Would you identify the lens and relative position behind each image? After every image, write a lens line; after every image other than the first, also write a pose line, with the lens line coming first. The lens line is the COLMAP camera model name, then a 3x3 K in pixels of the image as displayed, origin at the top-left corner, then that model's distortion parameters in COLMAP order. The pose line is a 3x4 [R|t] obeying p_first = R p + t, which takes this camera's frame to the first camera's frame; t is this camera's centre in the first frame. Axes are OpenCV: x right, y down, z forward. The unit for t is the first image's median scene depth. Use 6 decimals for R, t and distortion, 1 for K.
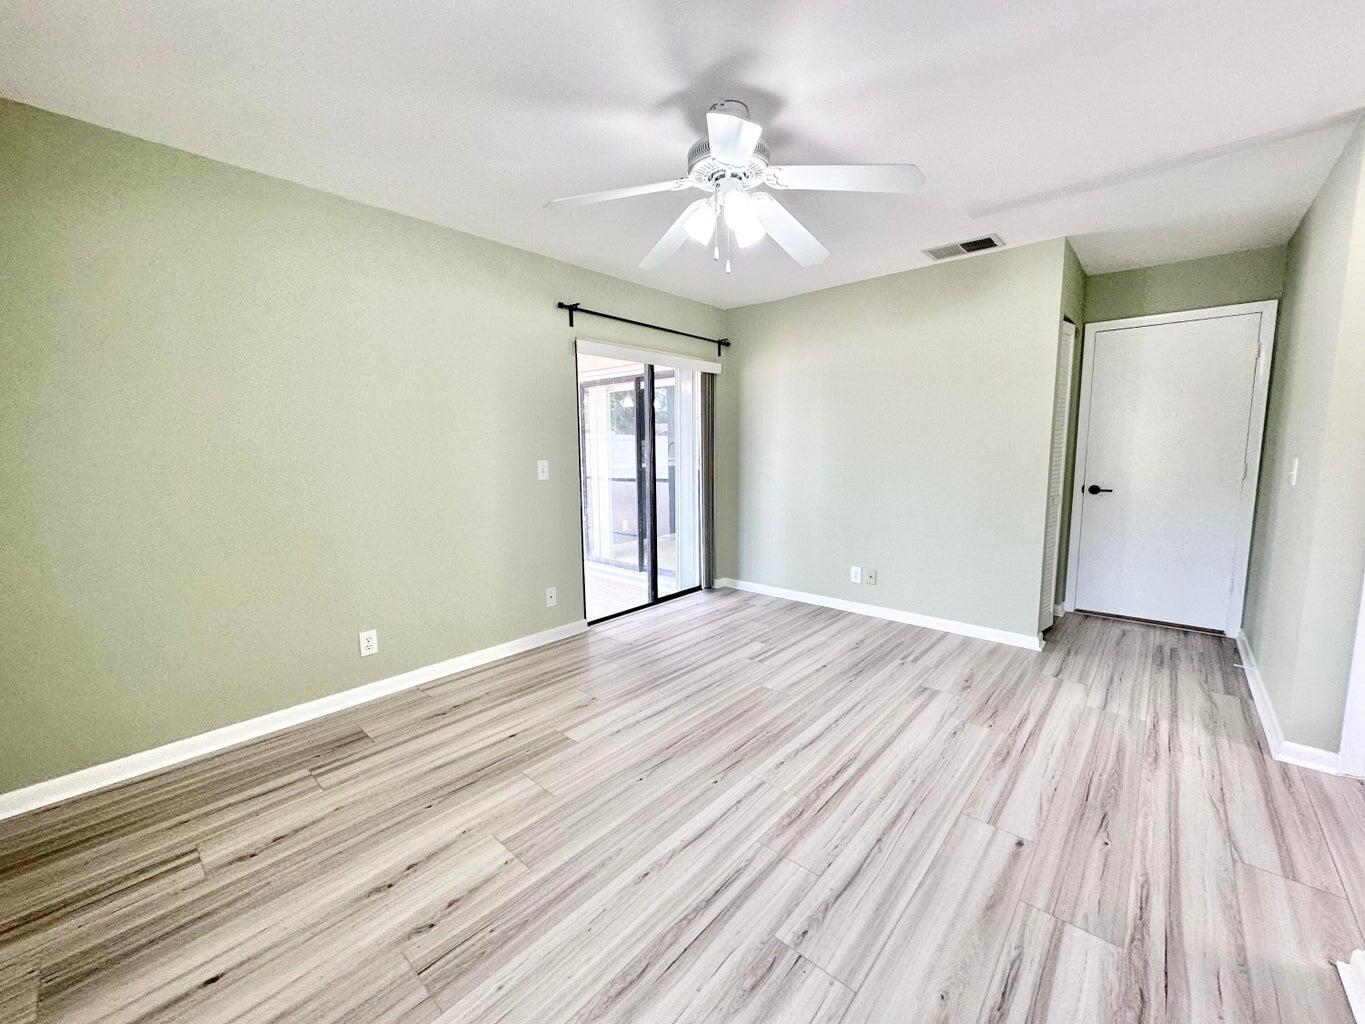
lens RADIAL K [[541.2, 0, 682.2], [0, 541.2, 528.8], [0, 0, 1]] dist [-0.000994, -0.000187]
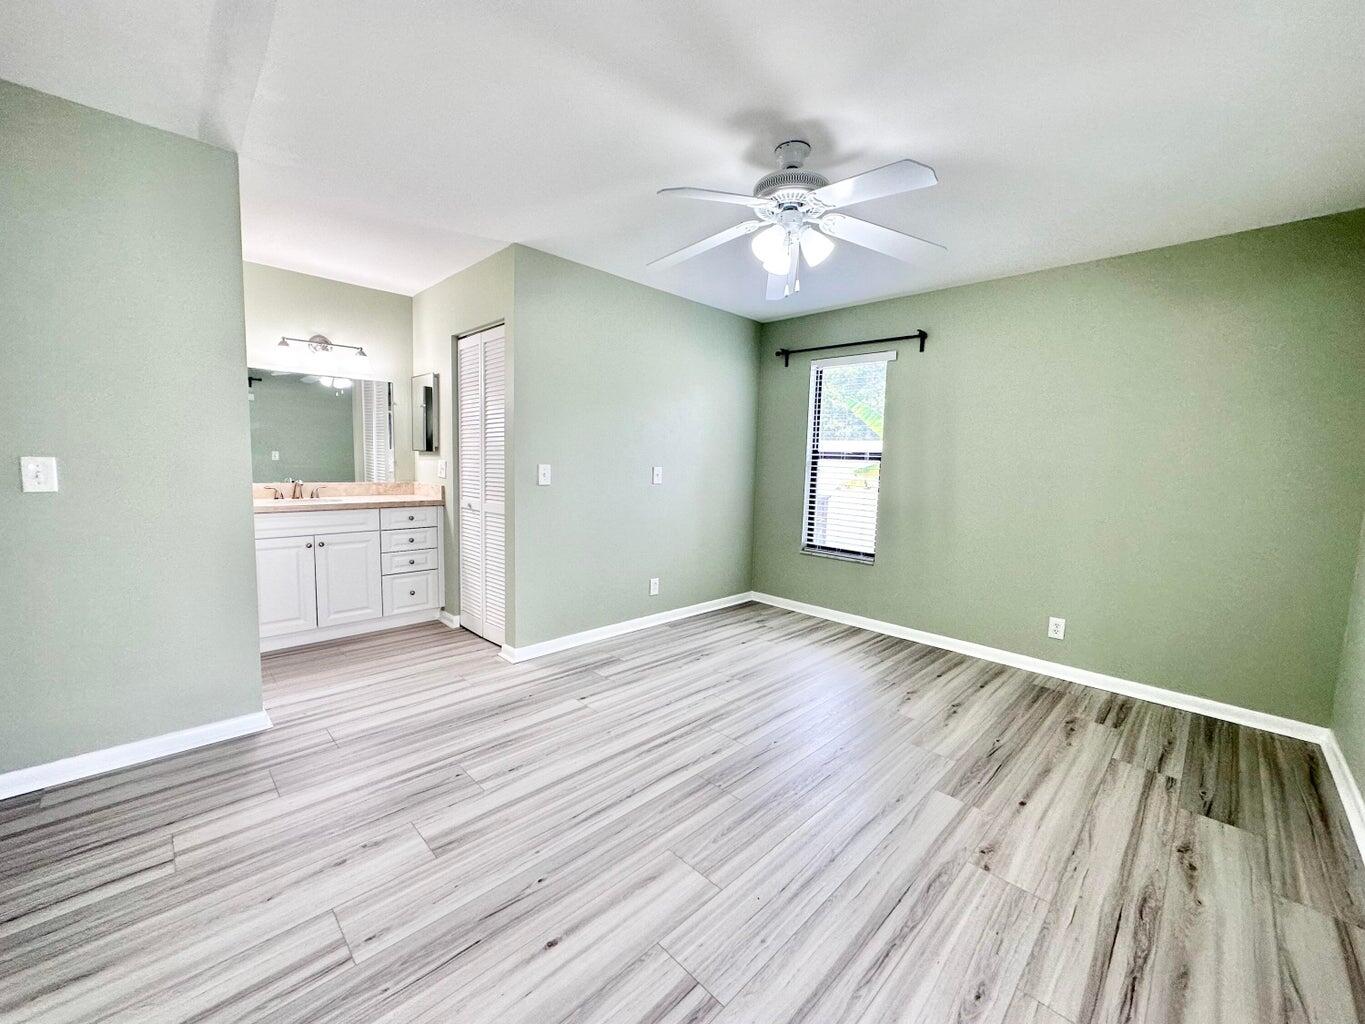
lens RADIAL K [[543.1, 0, 680.9], [0, 543.1, 511.6], [0, 0, 1]] dist [-0.000457, 0.000037]
pose [[-0.998120, -0.025400, 0.055774, 0.182008], [-0.010862, 0.968979, 0.246904, -0.260255], [-0.060315, 0.245835, -0.967433, 1.728191]]
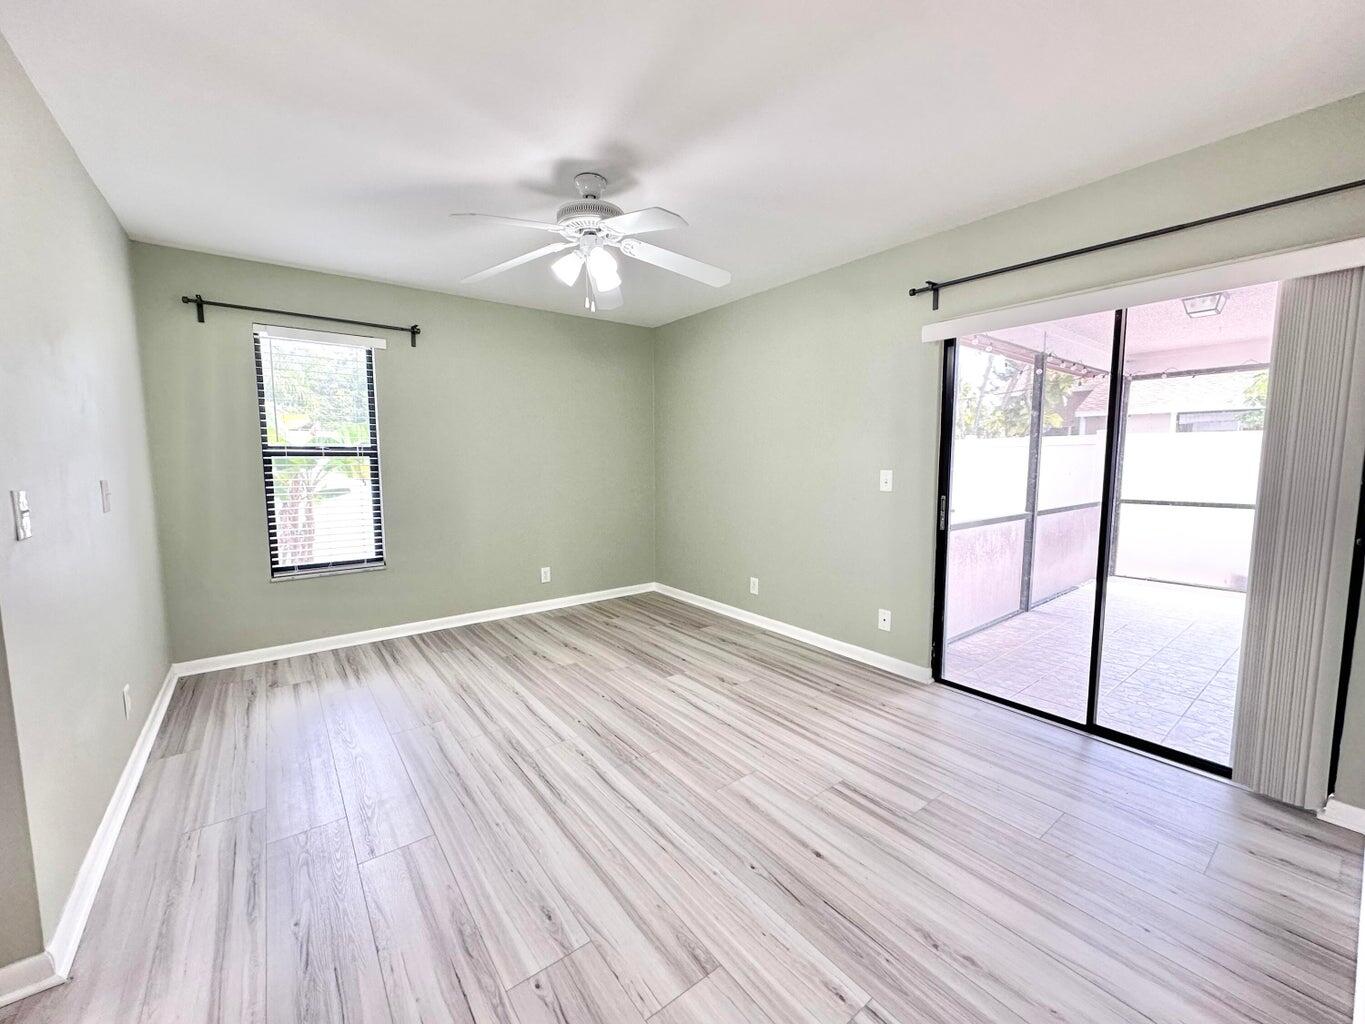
lens RADIAL K [[545.3, 0, 681.4], [0, 545.3, 511.4], [0, 0, 1]] dist [-0.000927, 0.000232]
pose [[-0.188798, 0.107321, -0.976134, 1.027734], [-0.145409, 0.979998, 0.135870, -0.187943], [0.971191, 0.167591, -0.169416, 1.162371]]
